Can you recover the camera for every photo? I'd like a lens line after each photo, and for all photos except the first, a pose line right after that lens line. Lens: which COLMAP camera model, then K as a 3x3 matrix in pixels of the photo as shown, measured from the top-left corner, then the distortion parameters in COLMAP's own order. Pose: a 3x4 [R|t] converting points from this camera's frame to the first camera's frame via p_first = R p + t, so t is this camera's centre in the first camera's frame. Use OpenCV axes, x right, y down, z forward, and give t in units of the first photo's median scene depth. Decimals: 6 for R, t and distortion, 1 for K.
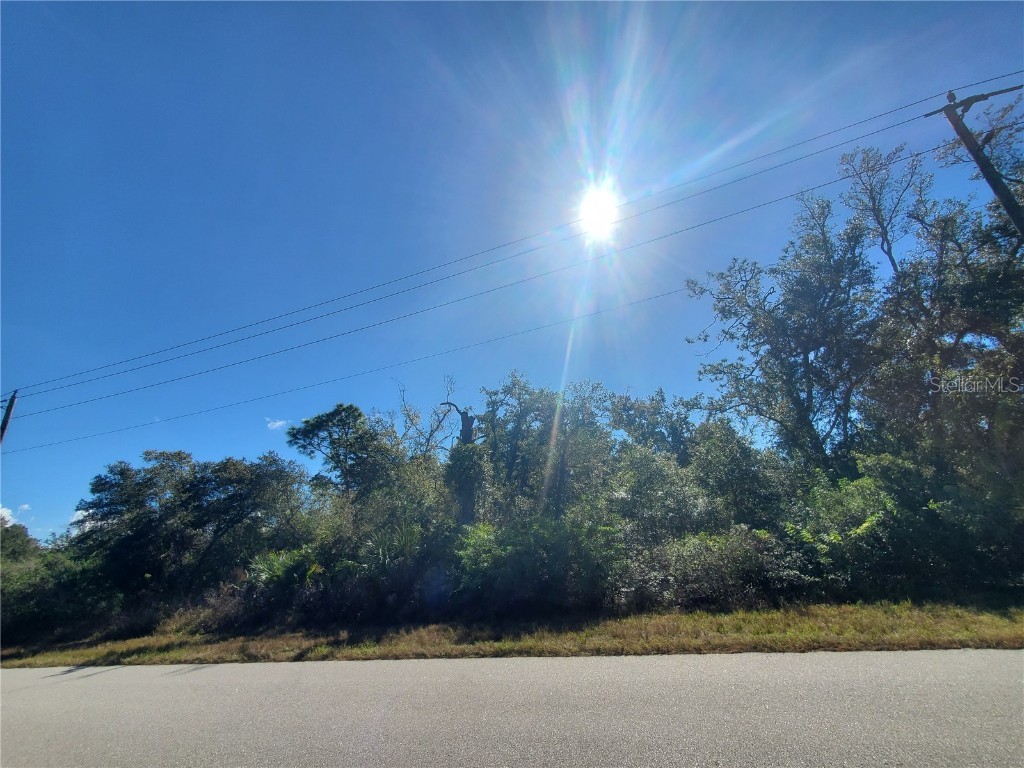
lens RADIAL K [[412.9, 0, 520.4], [0, 412.9, 395.5], [0, 0, 1]] dist [-0.004497, -0.000306]
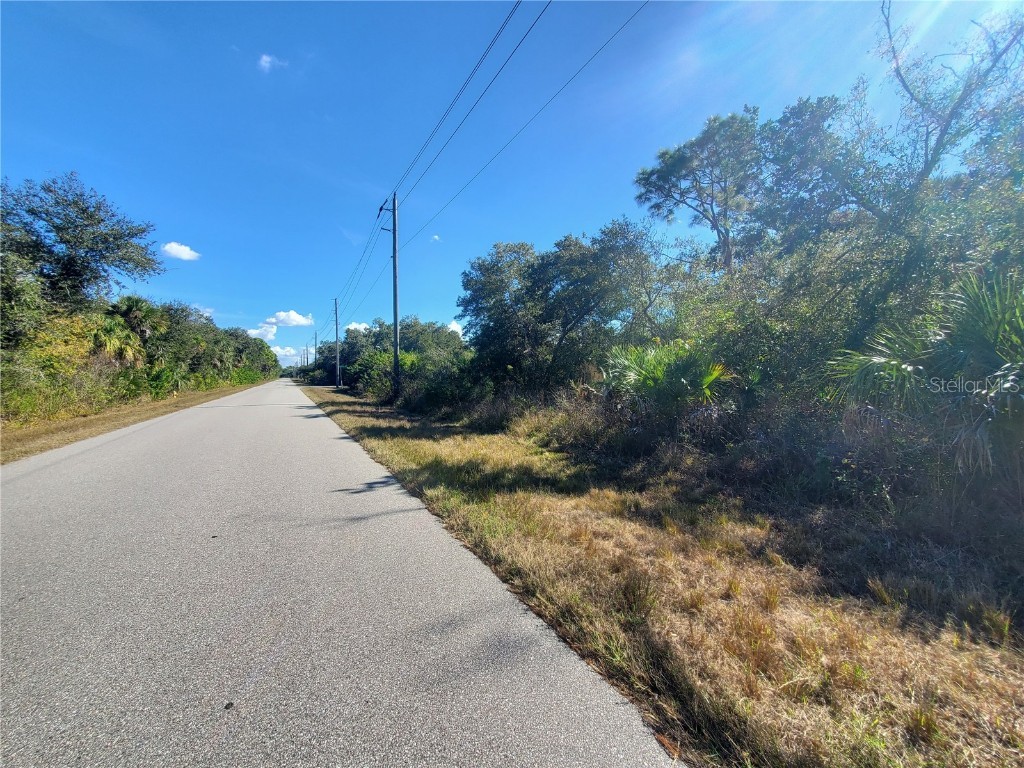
lens RADIAL K [[412.9, 0, 509.1], [0, 412.9, 398.8], [0, 0, 1]] dist [-0.004497, -0.000306]
pose [[0.721133, 0.132624, -0.679984, -0.271017], [0.165149, 0.920303, 0.354638, 0.181533], [0.672824, -0.368040, 0.641758, 0.390936]]
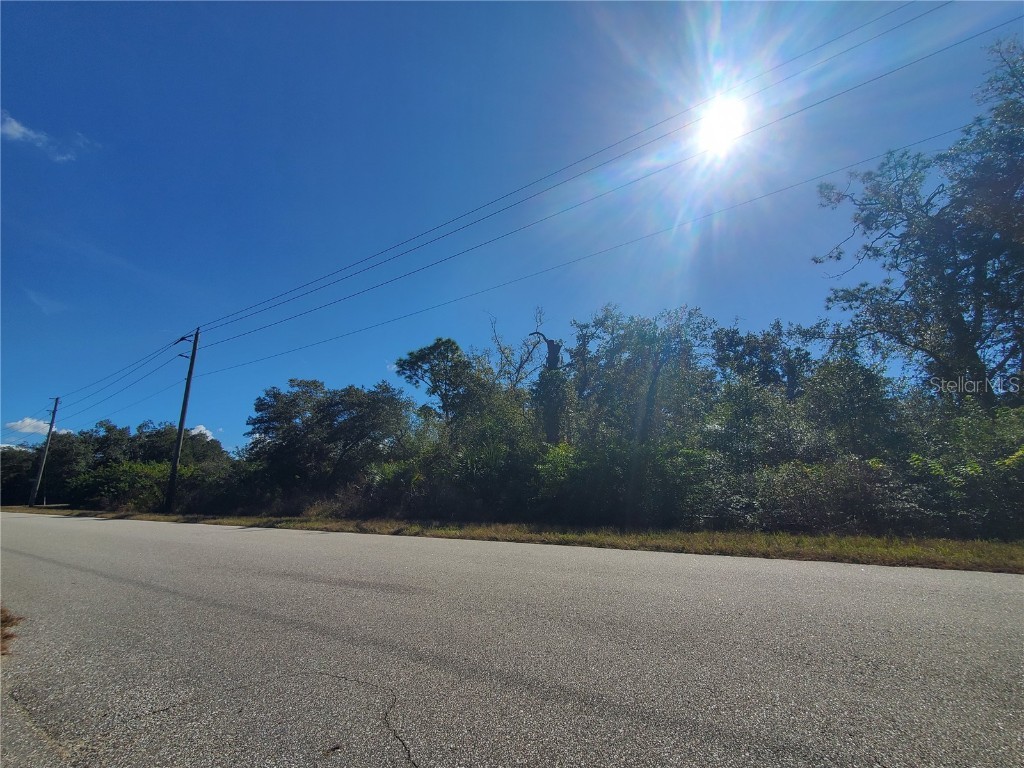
lens RADIAL K [[412.9, 0, 518.4], [0, 412.9, 395.0], [0, 0, 1]] dist [-0.004497, -0.000306]
pose [[0.970472, 0.027010, -0.239696, 0.030964], [0.004243, 0.991645, 0.128923, 0.041298], [0.241175, -0.126134, 0.962250, -0.001436]]
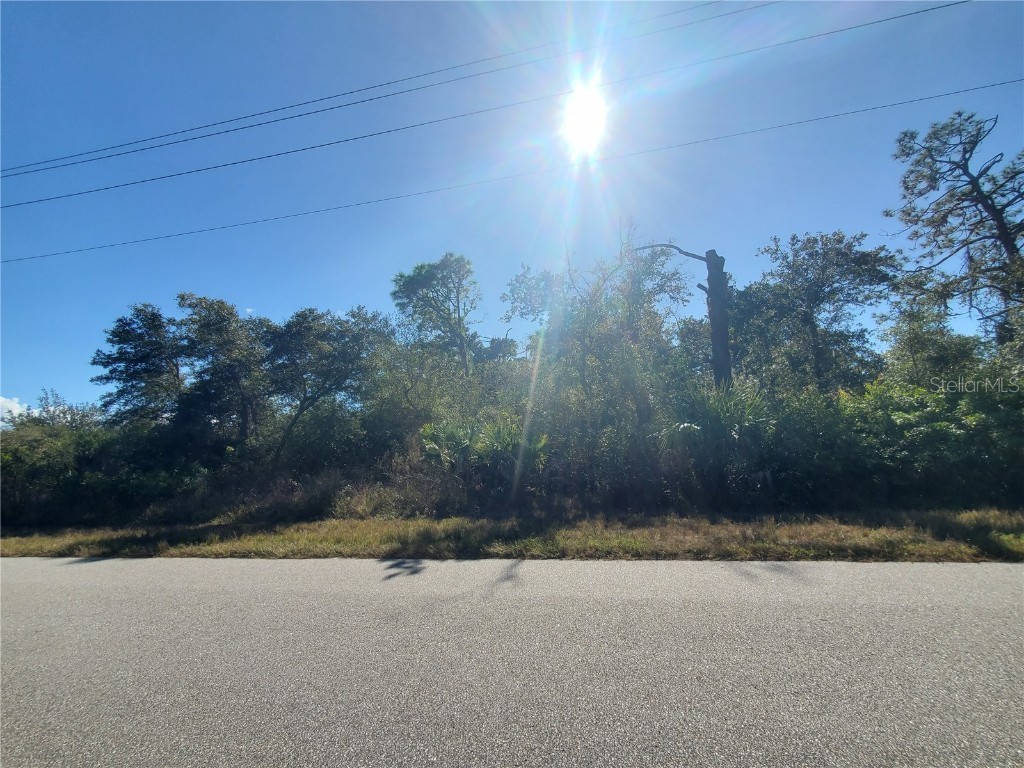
lens RADIAL K [[412.9, 0, 519.1], [0, 412.9, 391.7], [0, 0, 1]] dist [-0.004497, -0.000306]
pose [[0.993261, 0.066319, 0.095055, -0.499348], [-0.082063, 0.981553, 0.172682, 0.178354], [-0.081849, -0.179319, 0.980380, 0.264211]]
